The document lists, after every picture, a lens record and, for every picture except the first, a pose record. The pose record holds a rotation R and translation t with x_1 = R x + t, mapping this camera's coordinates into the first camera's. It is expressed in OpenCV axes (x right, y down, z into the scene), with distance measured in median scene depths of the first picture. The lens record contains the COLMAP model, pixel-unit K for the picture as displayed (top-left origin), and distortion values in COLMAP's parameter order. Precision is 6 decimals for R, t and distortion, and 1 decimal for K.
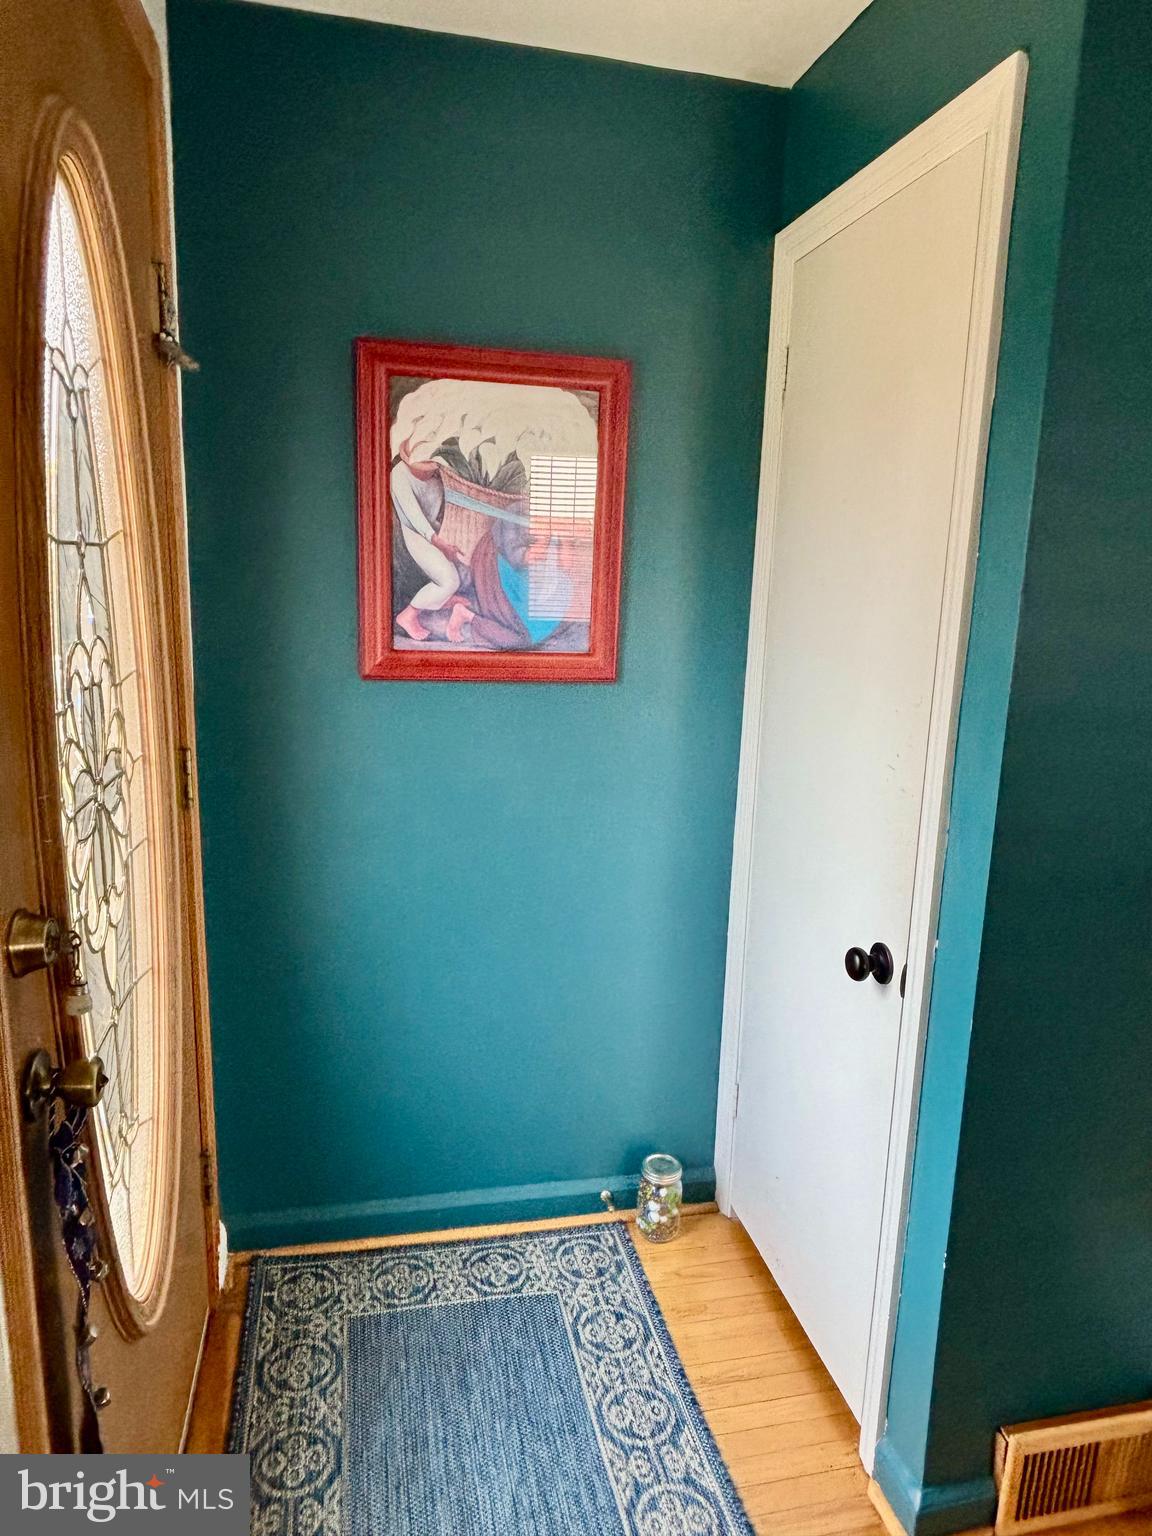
lens RADIAL K [[987.2, 0, 578.3], [0, 987.2, 772.3], [0, 0, 1]] dist [0.056414, -0.063950]
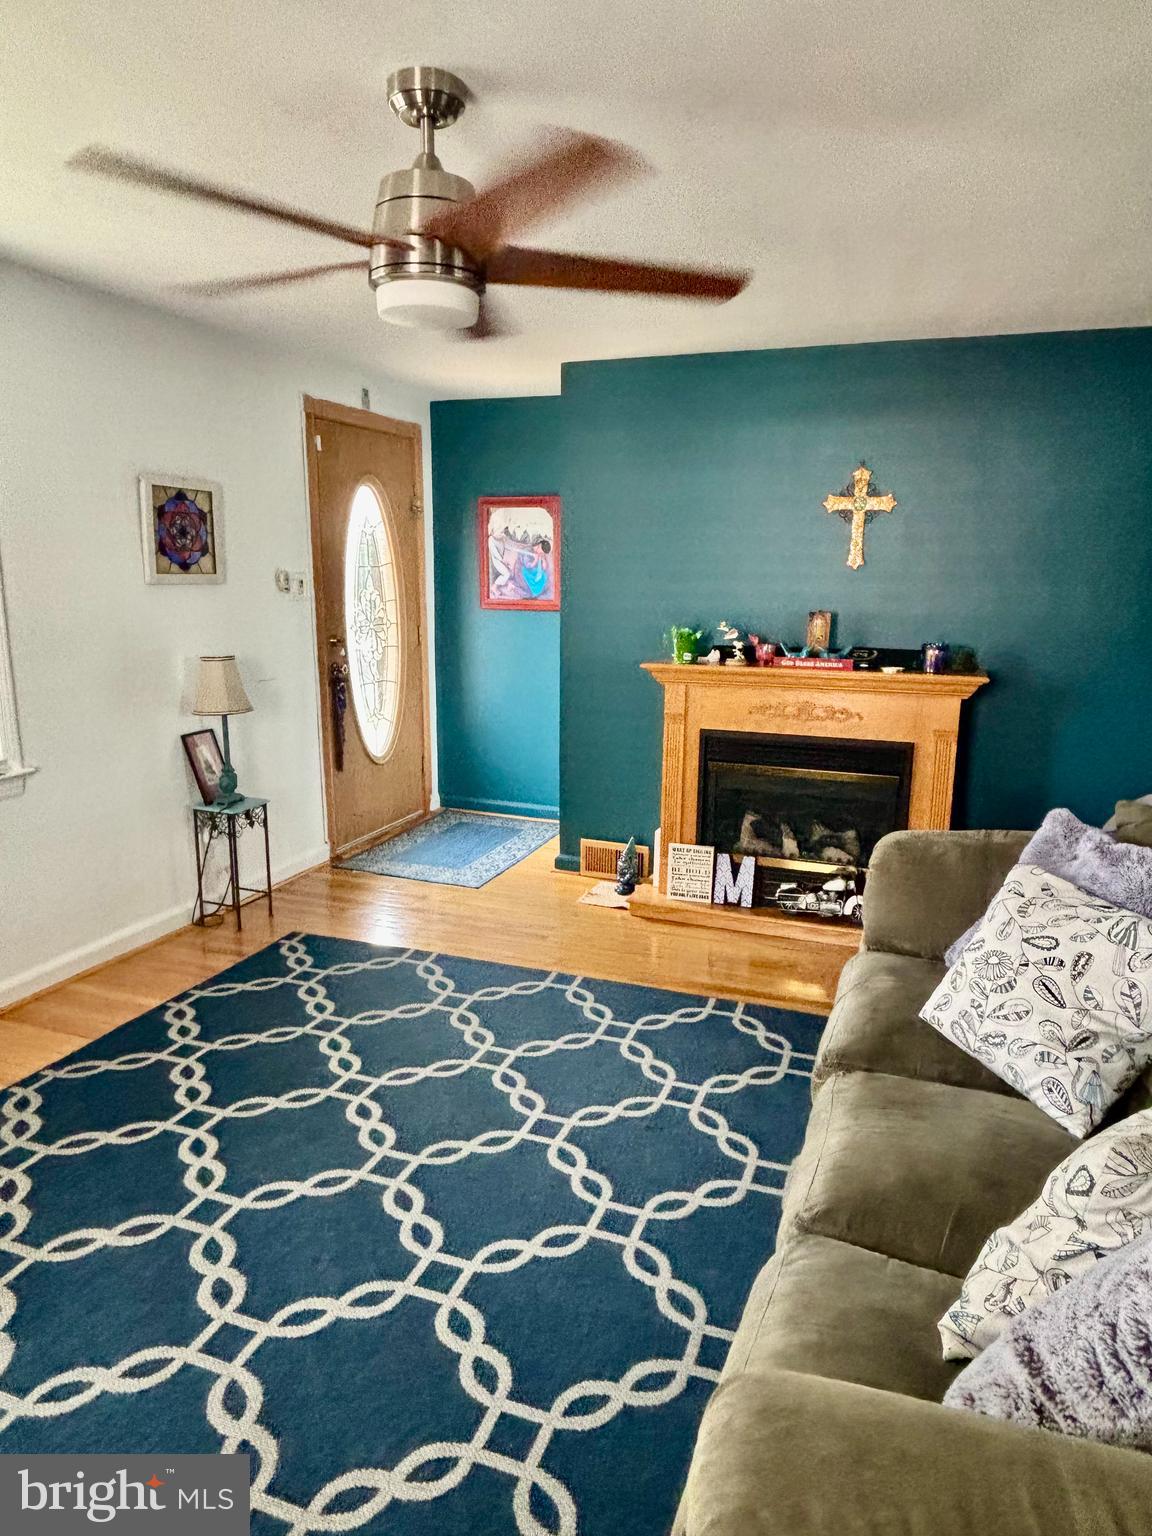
lens RADIAL K [[976.4, 0, 572.7], [0, 976.4, 767.7], [0, 0, 1]] dist [0.066229, -0.104302]
pose [[0.835089, 0.086895, -0.543208, 1.678226], [-0.091581, 0.995626, 0.018477, 0.308029], [0.542438, 0.034318, 0.839395, -1.324067]]
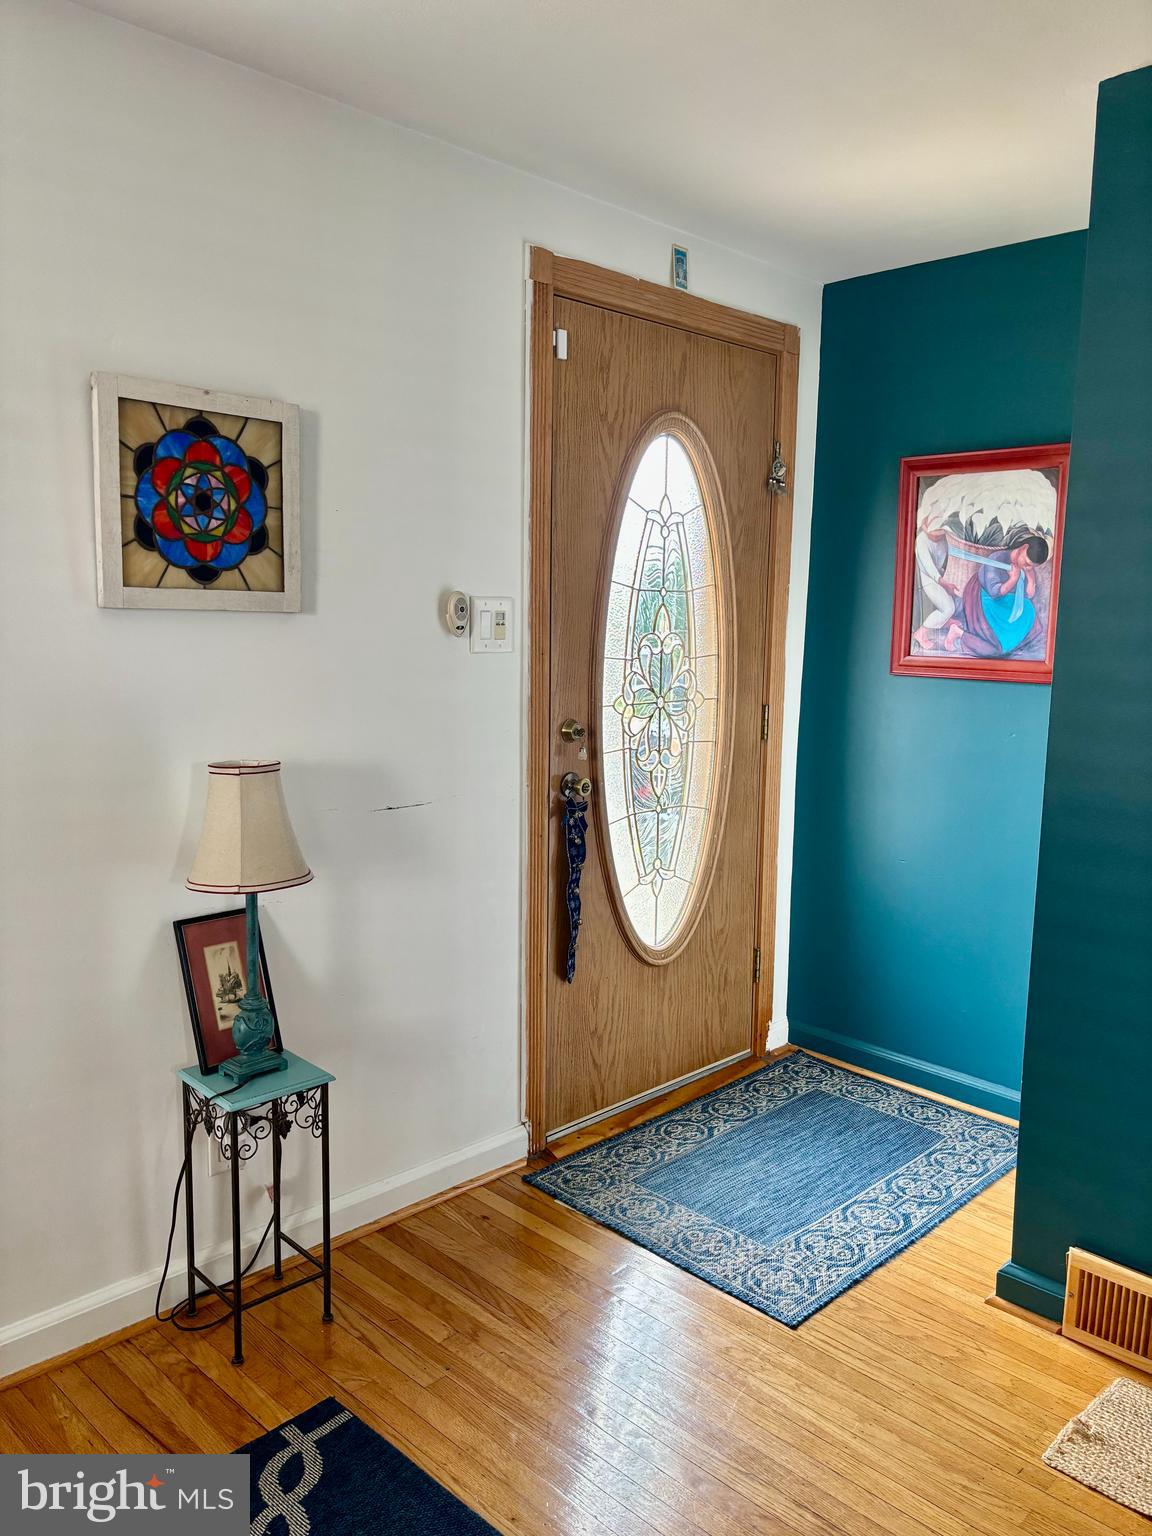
lens RADIAL K [[1174.8, 0, 566.5], [0, 1174.8, 777.7], [0, 0, 1]] dist [0.014710, 0.003857]
pose [[0.534656, 0.099608, -0.839179, 1.052410], [-0.169870, 0.985428, 0.008741, 0.131490], [0.827821, 0.137878, 0.543785, -0.366781]]
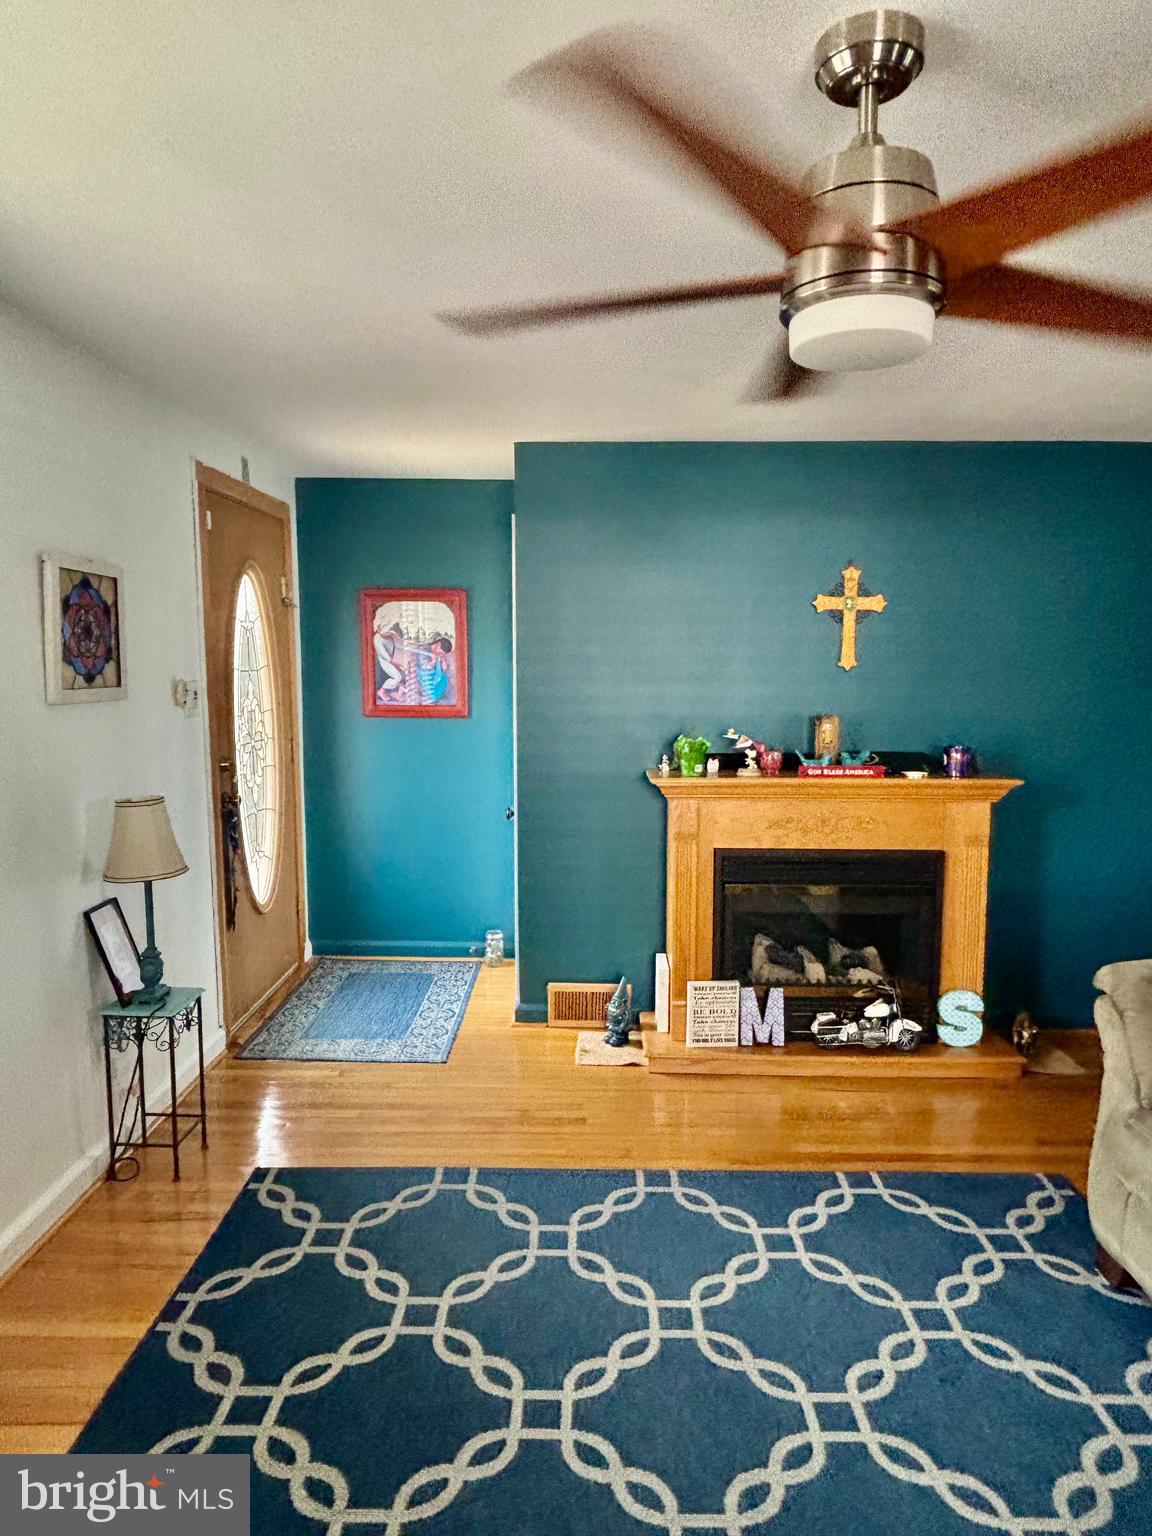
lens RADIAL K [[976.4, 0, 572.7], [0, 976.4, 767.7], [0, 0, 1]] dist [0.066229, -0.104302]
pose [[0.970087, -0.003571, -0.242731, 0.921801], [-0.019092, 0.995672, -0.090952, 0.258571], [0.242006, 0.092865, 0.965821, -1.301396]]
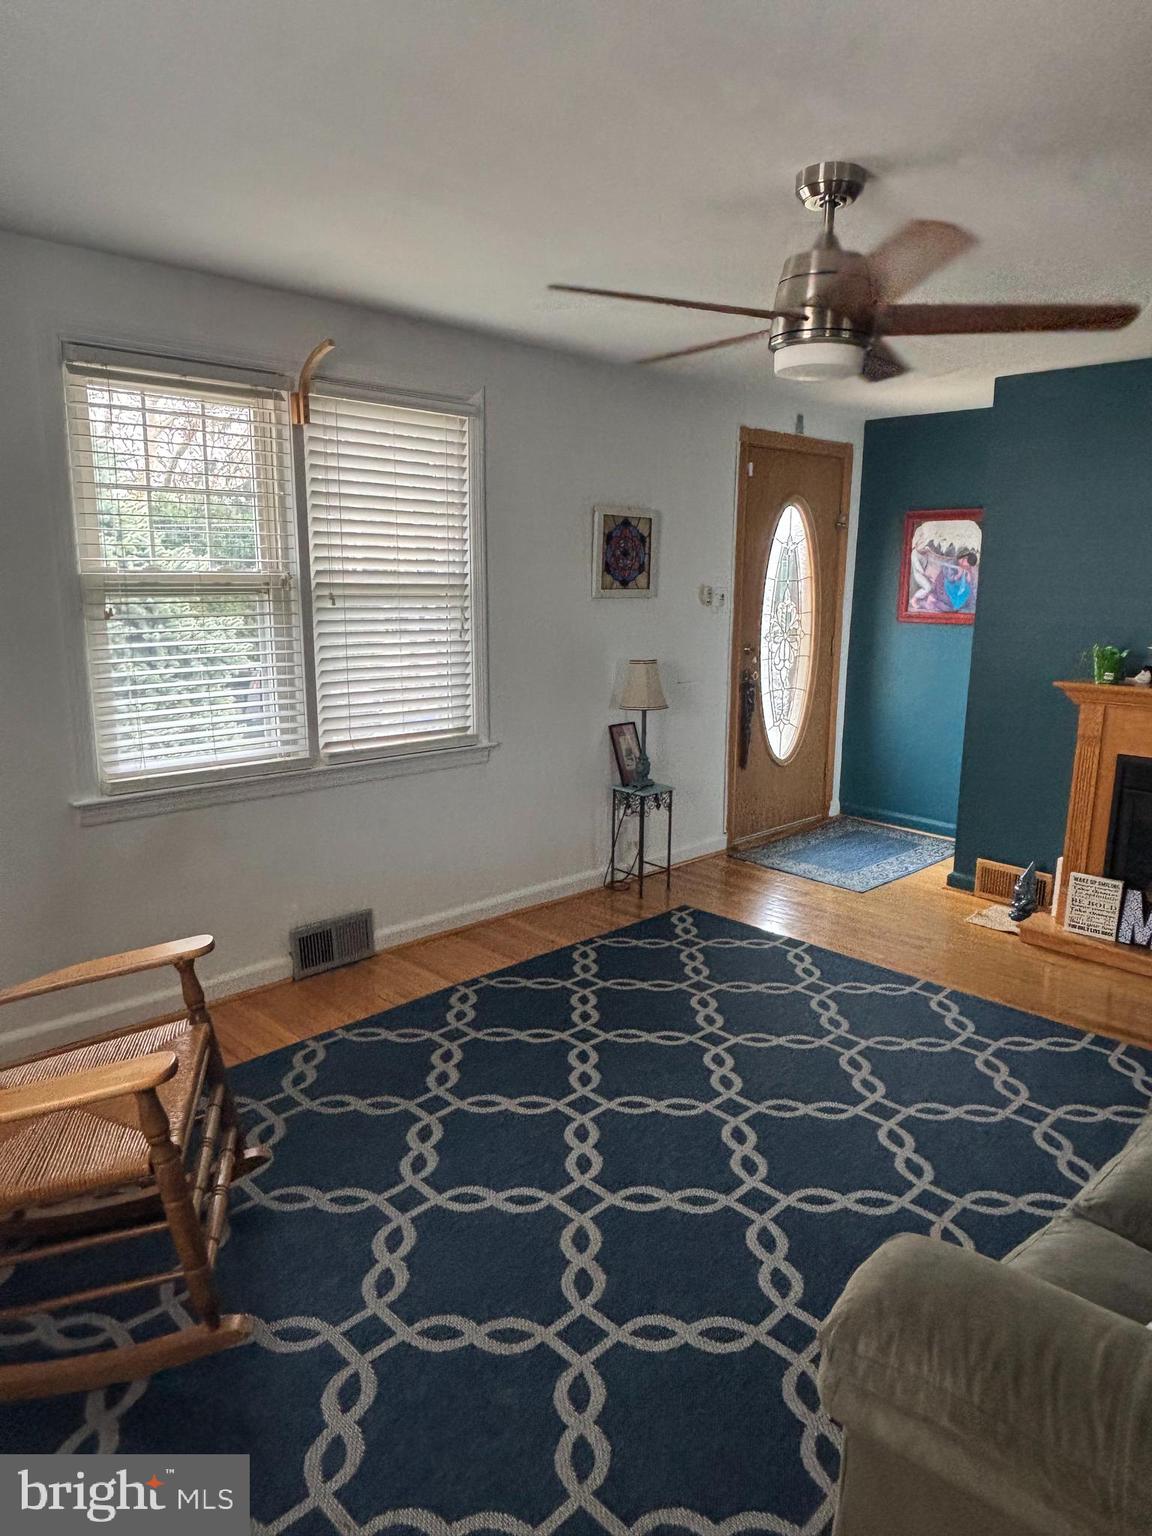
lens RADIAL K [[976.4, 0, 572.7], [0, 976.4, 767.7], [0, 0, 1]] dist [0.066229, -0.104302]
pose [[0.520393, 0.140711, -0.842254, 1.870619], [-0.161509, 0.984746, 0.064726, 0.314579], [0.838514, 0.102348, 0.535182, -1.397589]]
